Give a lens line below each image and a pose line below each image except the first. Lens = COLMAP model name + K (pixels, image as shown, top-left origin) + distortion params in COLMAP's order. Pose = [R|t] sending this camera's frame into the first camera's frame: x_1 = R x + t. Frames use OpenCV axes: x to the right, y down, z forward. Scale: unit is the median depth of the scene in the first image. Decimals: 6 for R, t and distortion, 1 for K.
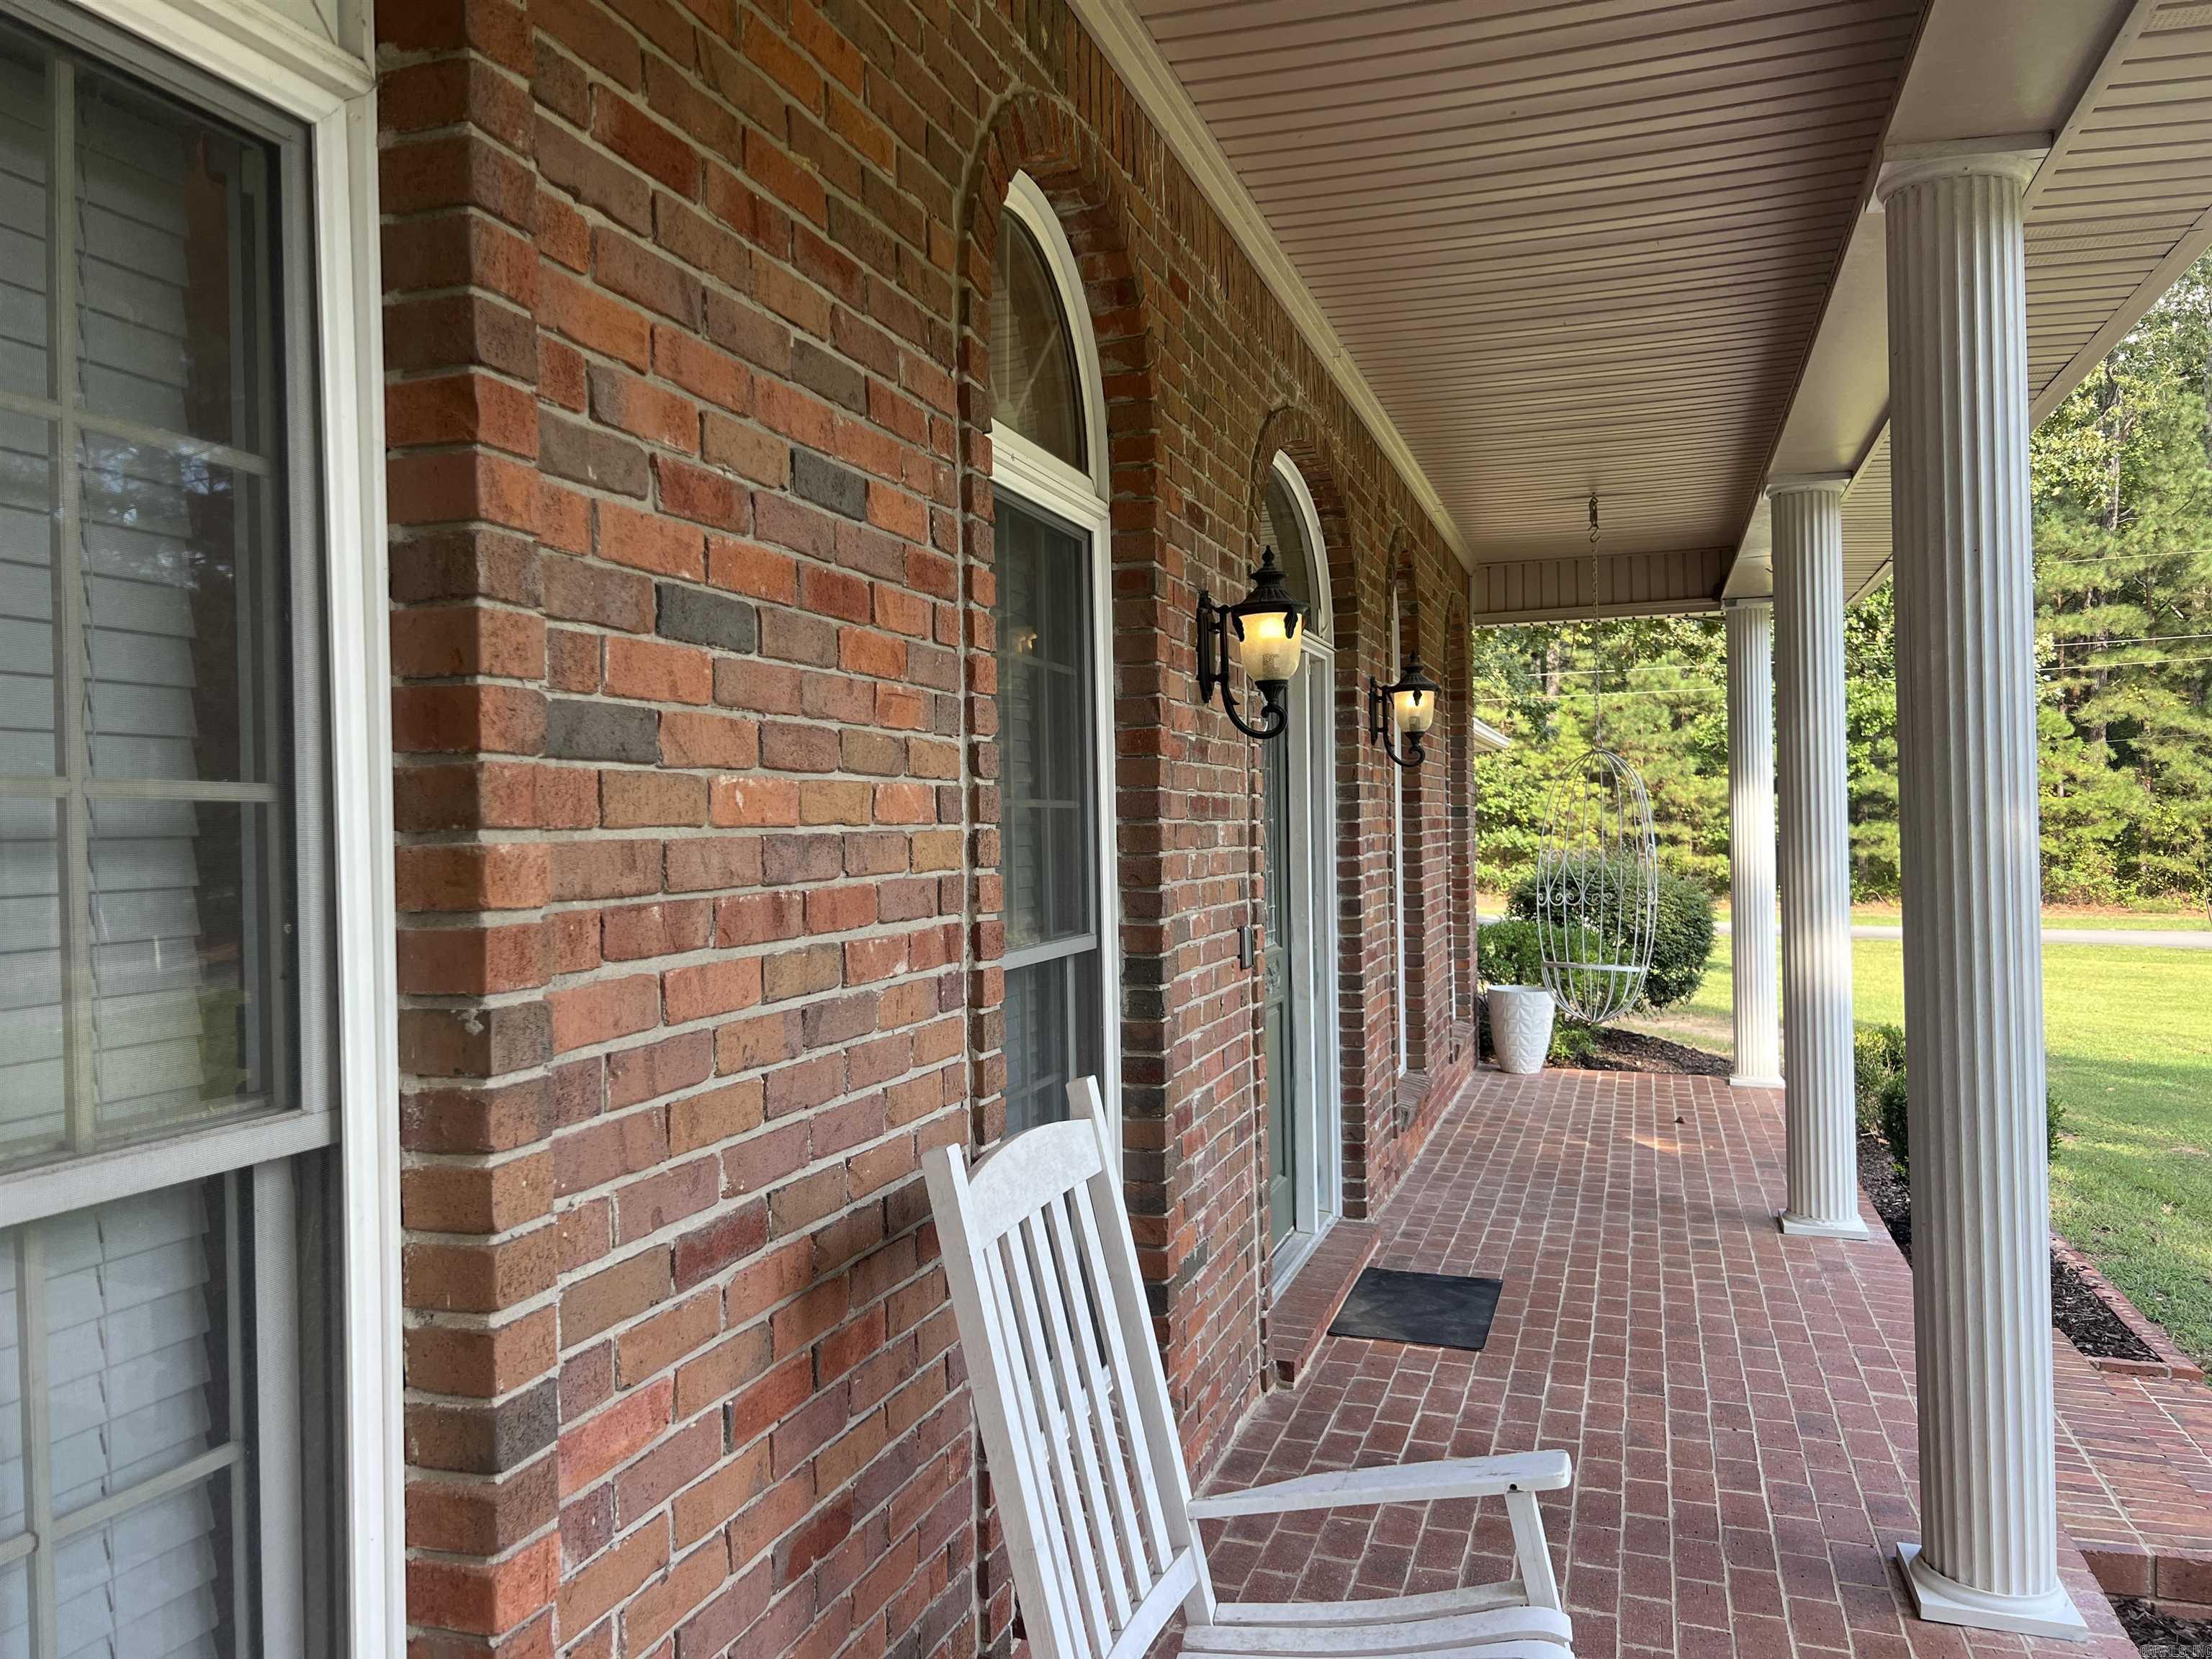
lens RADIAL K [[1674.3, 0, 1105.5], [0, 1674.3, 825.5], [0, 0, 1]] dist [0.056078, -0.061461]
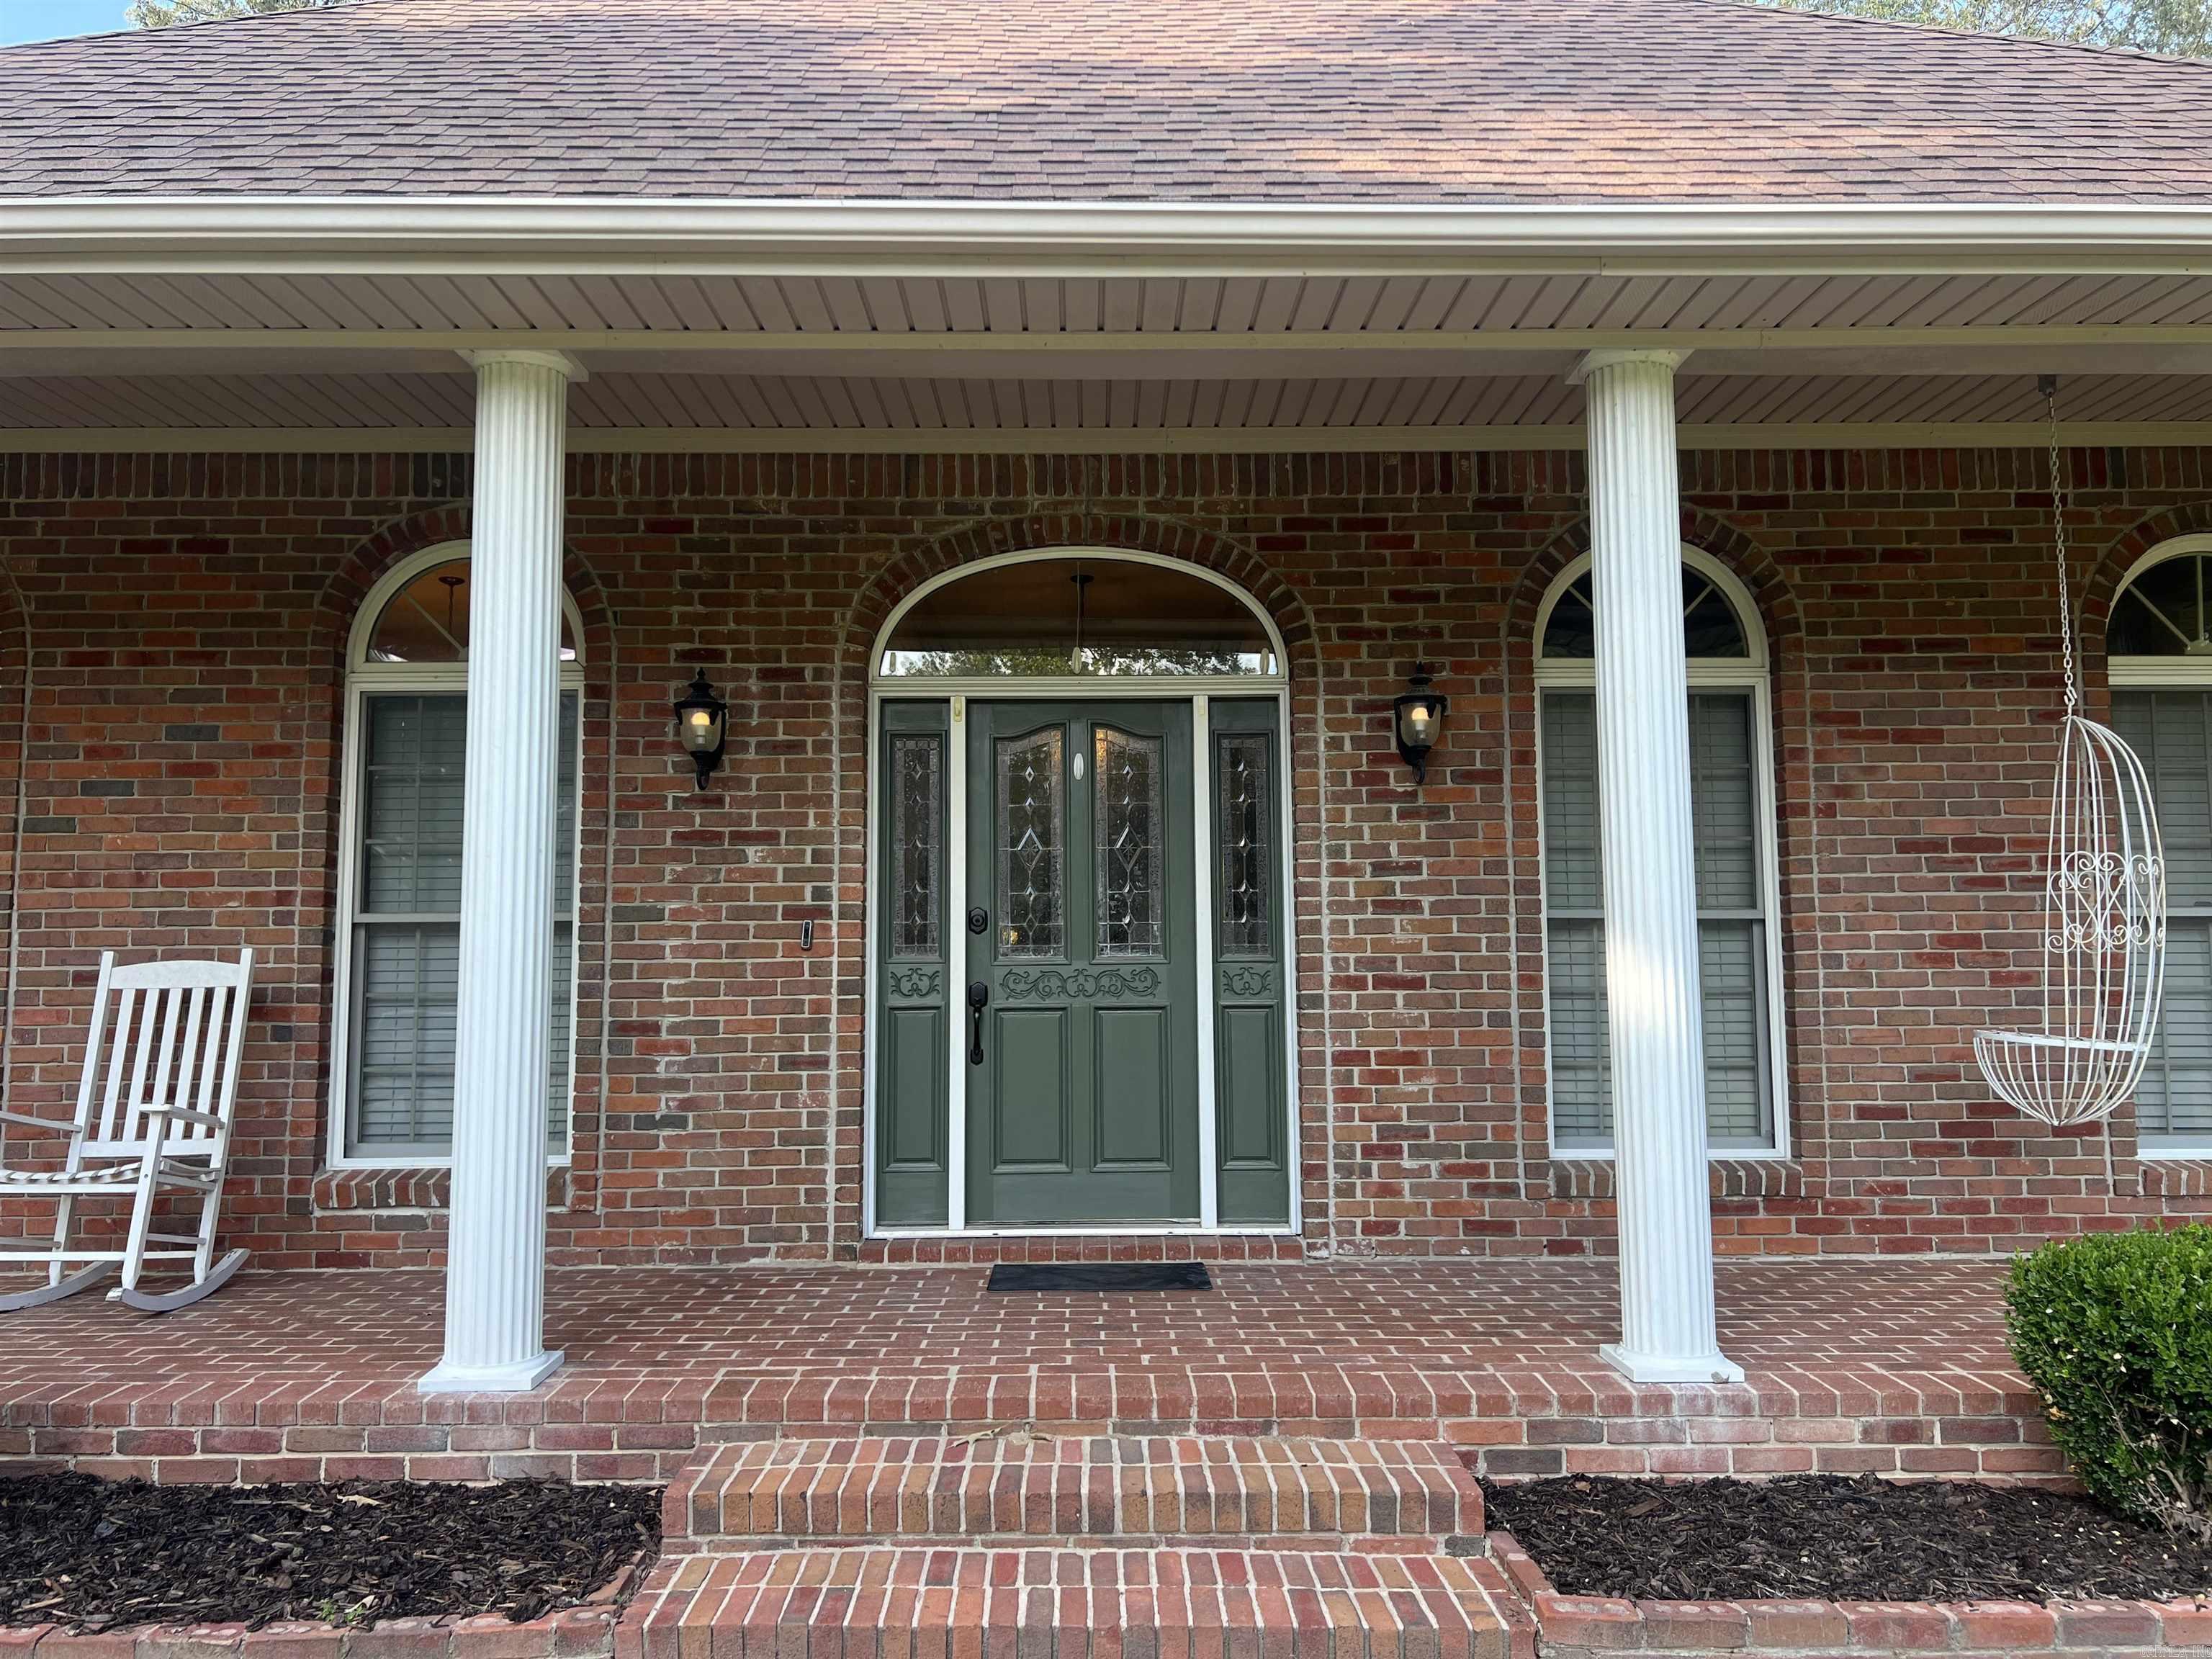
lens RADIAL K [[1674.3, 0, 1103.8], [0, 1674.3, 824.2], [0, 0, 1]] dist [0.056078, -0.061461]
pose [[0.312915, -0.079766, -0.946426, 3.627415], [-0.000191, 0.996462, -0.084046, 0.234228], [0.949781, 0.026480, 0.311792, 1.876197]]
